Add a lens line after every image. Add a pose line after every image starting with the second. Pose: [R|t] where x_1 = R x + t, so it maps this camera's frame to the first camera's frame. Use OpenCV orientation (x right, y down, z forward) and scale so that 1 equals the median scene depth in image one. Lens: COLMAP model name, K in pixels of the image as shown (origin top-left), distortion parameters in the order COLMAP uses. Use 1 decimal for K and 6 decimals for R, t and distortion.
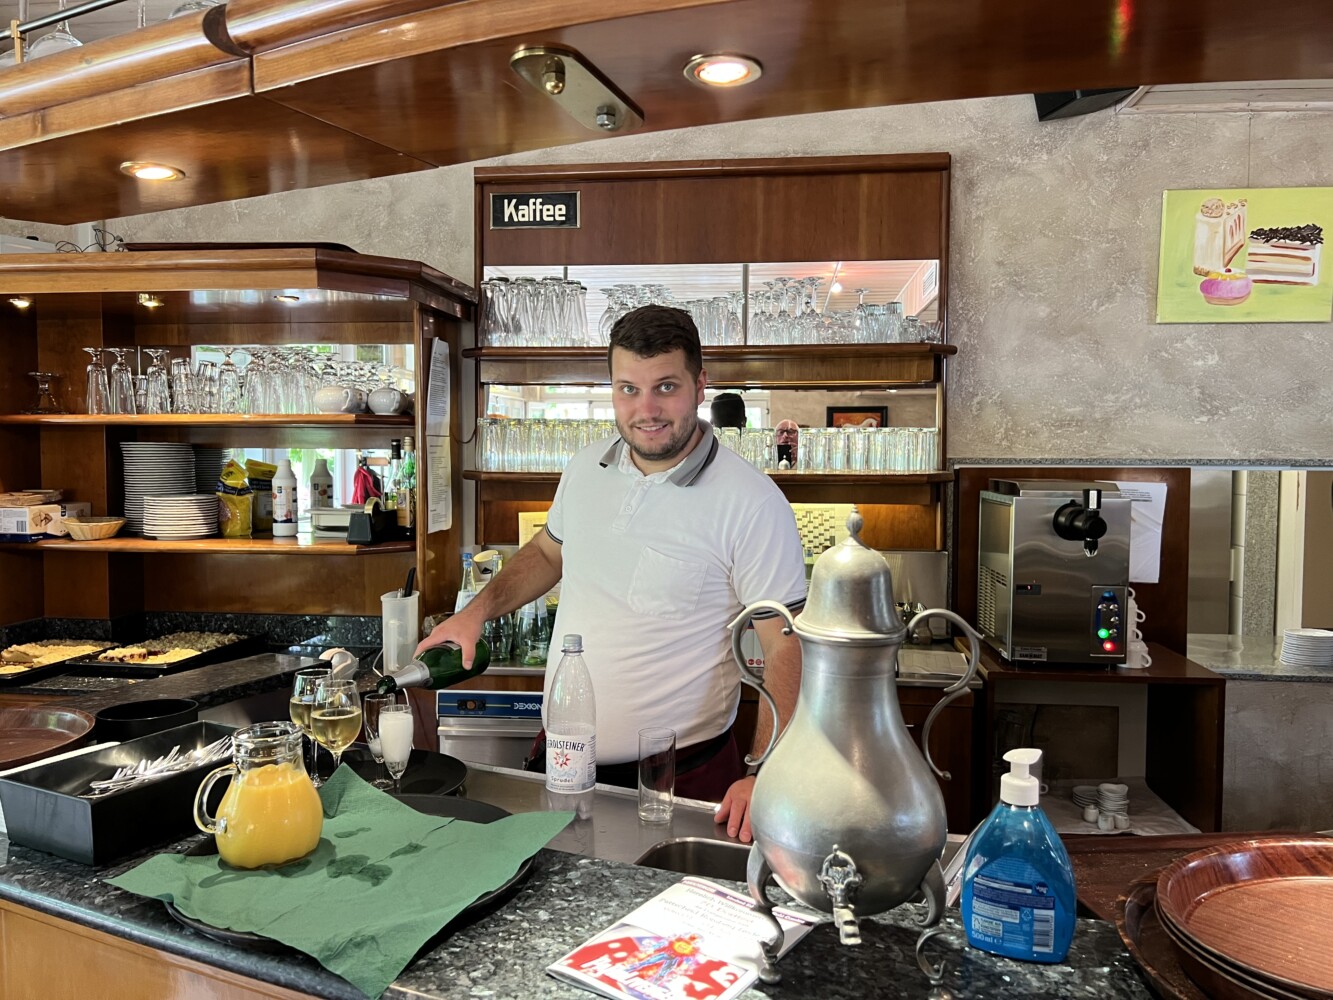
lens RADIAL K [[997.4, 0, 666.5], [0, 997.4, 500.0], [0, 0, 1]] dist [0.054256, -0.070368]
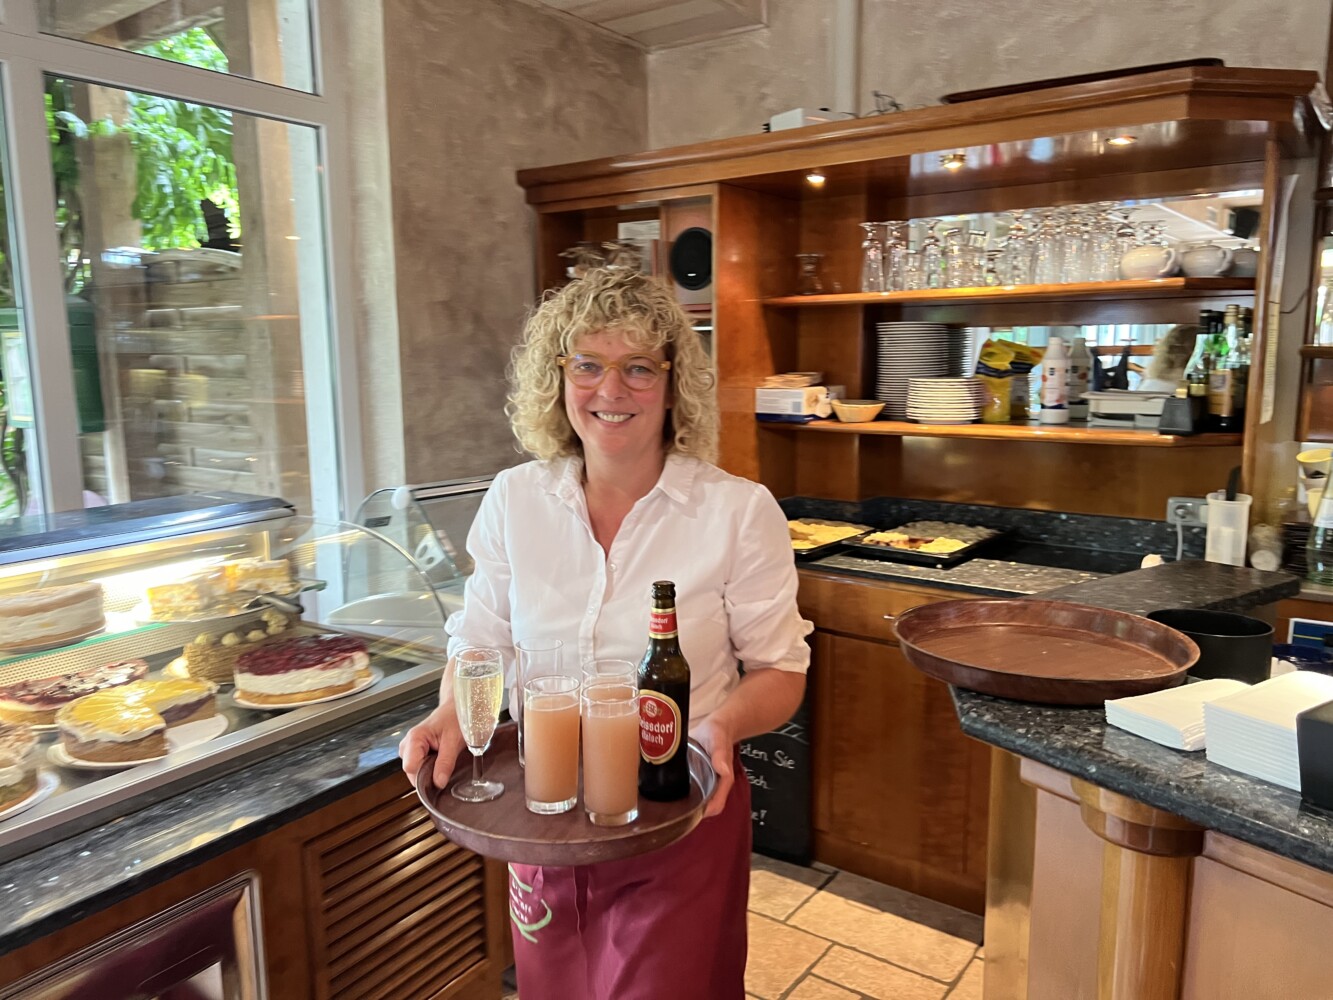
lens RADIAL K [[997.4, 0, 666.5], [0, 997.4, 500.0], [0, 0, 1]] dist [0.054256, -0.070368]
pose [[0.870762, 0.064452, -0.487463, -0.248905], [-0.015144, 0.994417, 0.104428, 0.015821], [0.491472, -0.083549, 0.866877, 0.046719]]
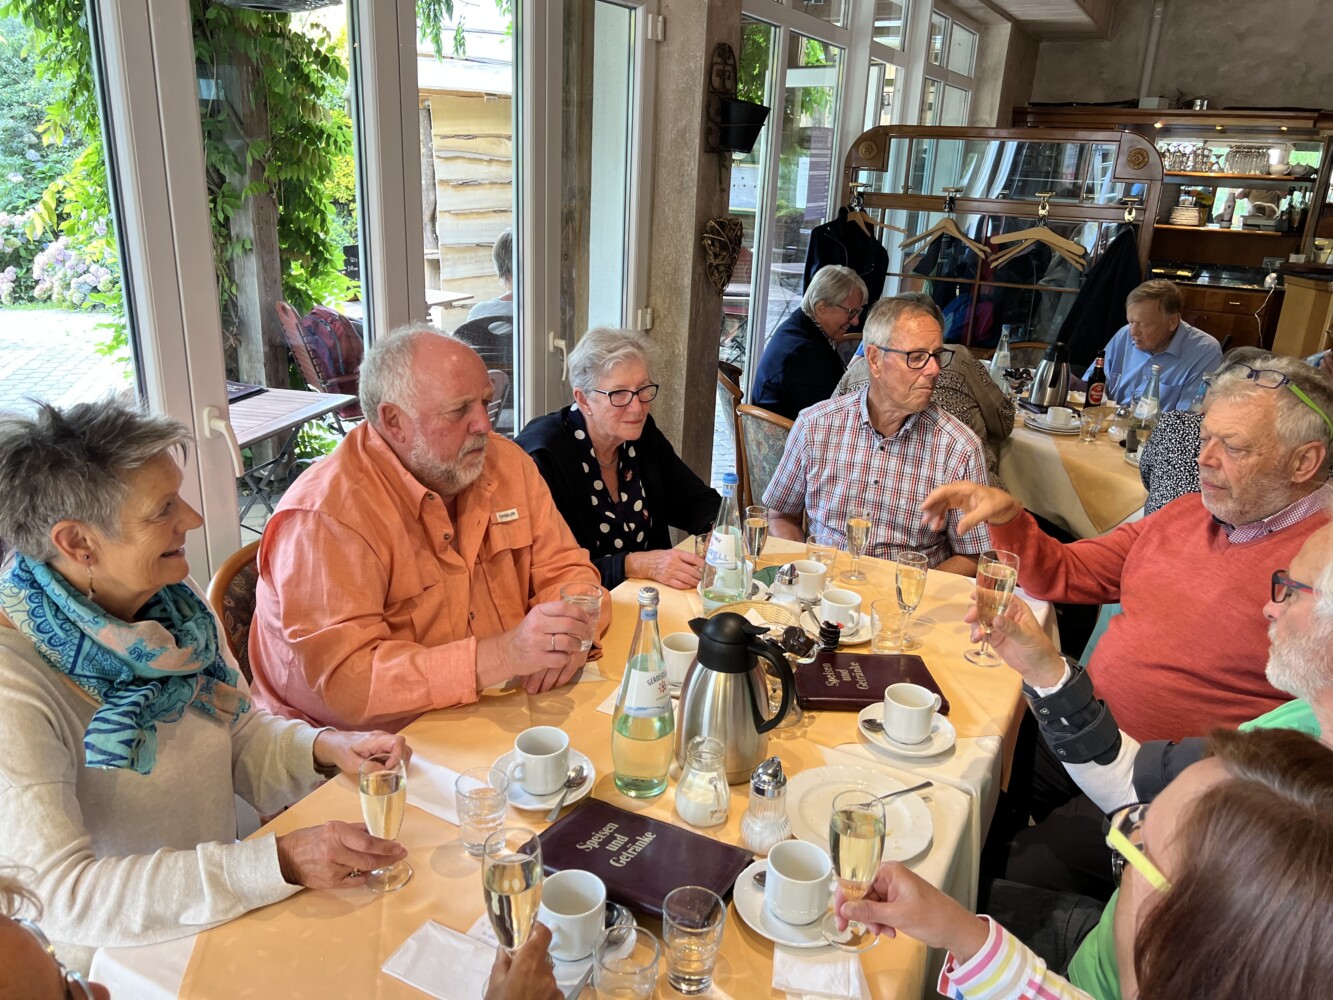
lens RADIAL K [[981.3, 0, 664.6], [0, 981.3, 477.4], [0, 0, 1]] dist [0.061254, -0.066176]
pose [[0.923855, 0.156017, -0.349499, -0.718689], [-0.064178, 0.963365, 0.260402, 0.080749], [0.377323, -0.218144, 0.900023, -1.778858]]
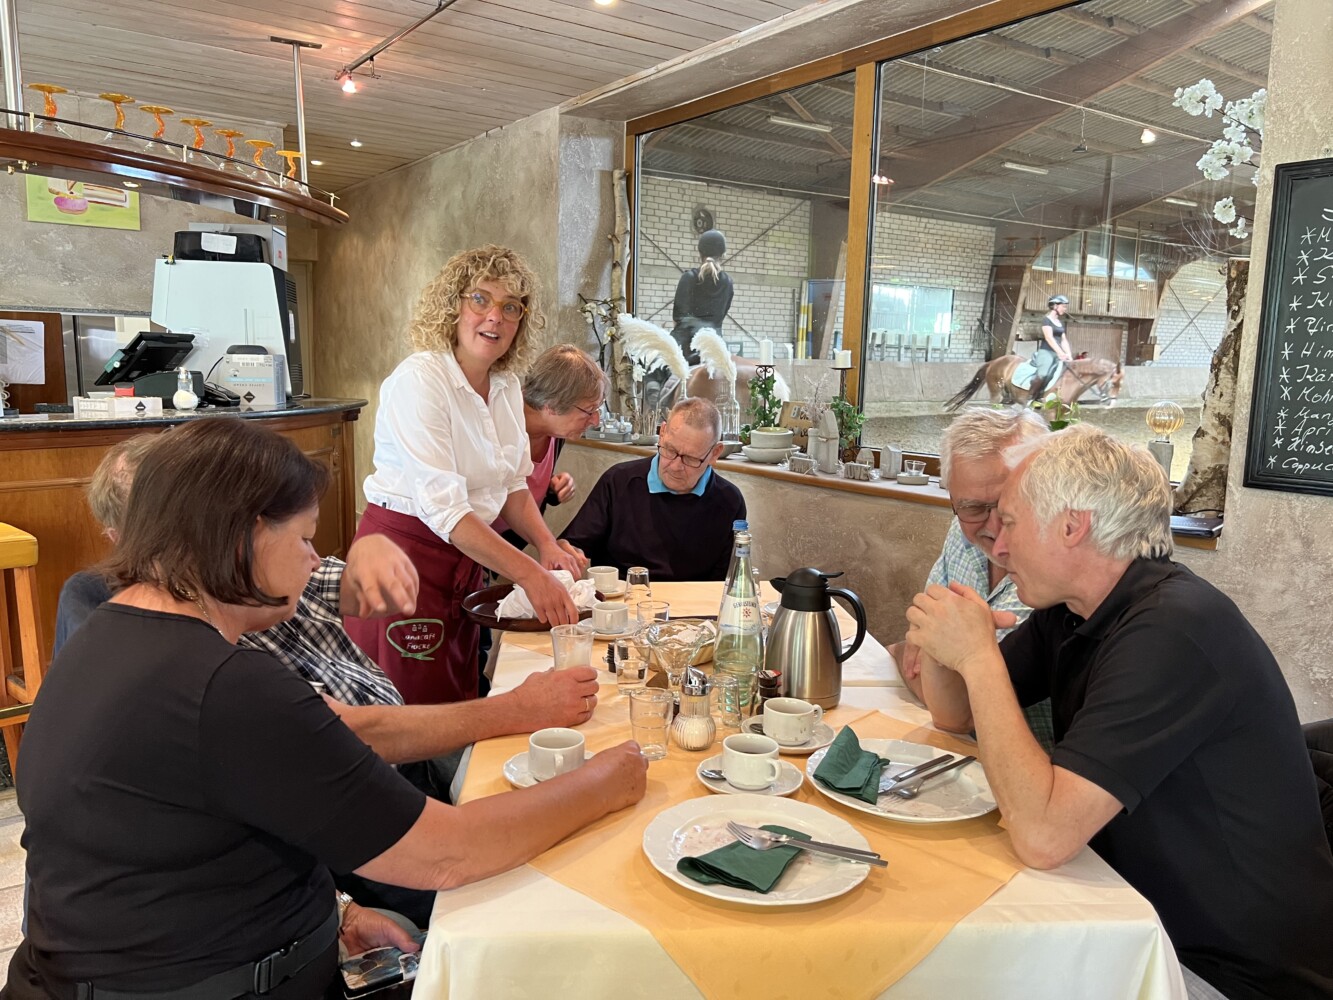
lens RADIAL K [[997.4, 0, 666.5], [0, 997.4, 500.0], [0, 0, 1]] dist [0.054256, -0.070368]
pose [[0.747763, -0.075034, 0.659712, 0.154163], [0.011160, 0.994874, 0.100505, 0.117890], [-0.663872, -0.067791, 0.744767, -0.905990]]
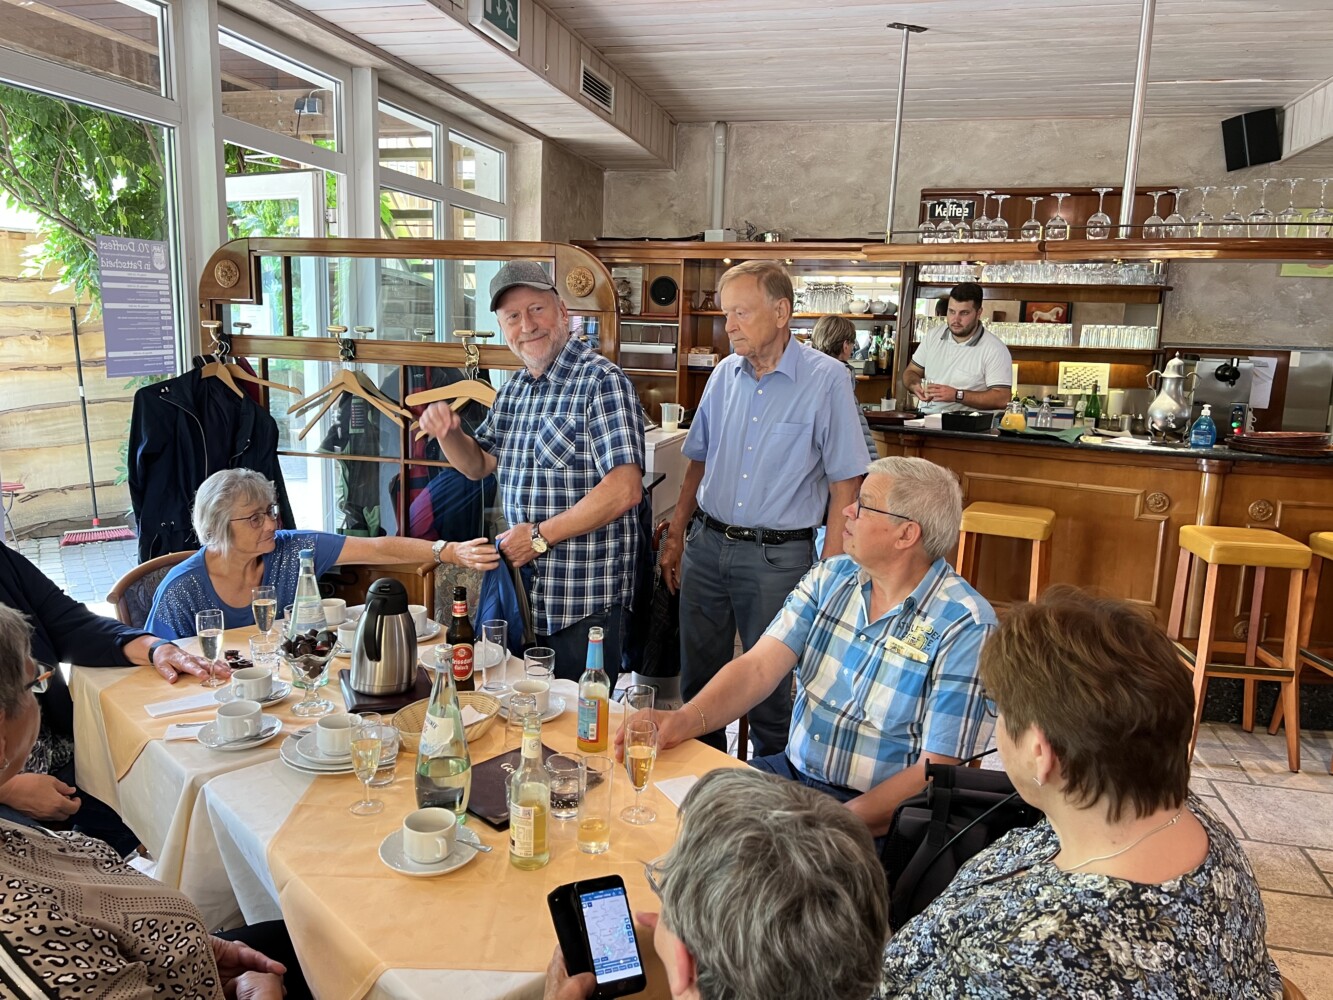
lens RADIAL K [[994.6, 0, 660.2], [0, 994.6, 502.1], [0, 0, 1]] dist [0.059639, -0.056317]
pose [[0.991264, 0.050146, -0.121987, -0.456214], [-0.034874, 0.991637, 0.124254, 0.060580], [0.127198, -0.118915, 0.984723, -1.159719]]
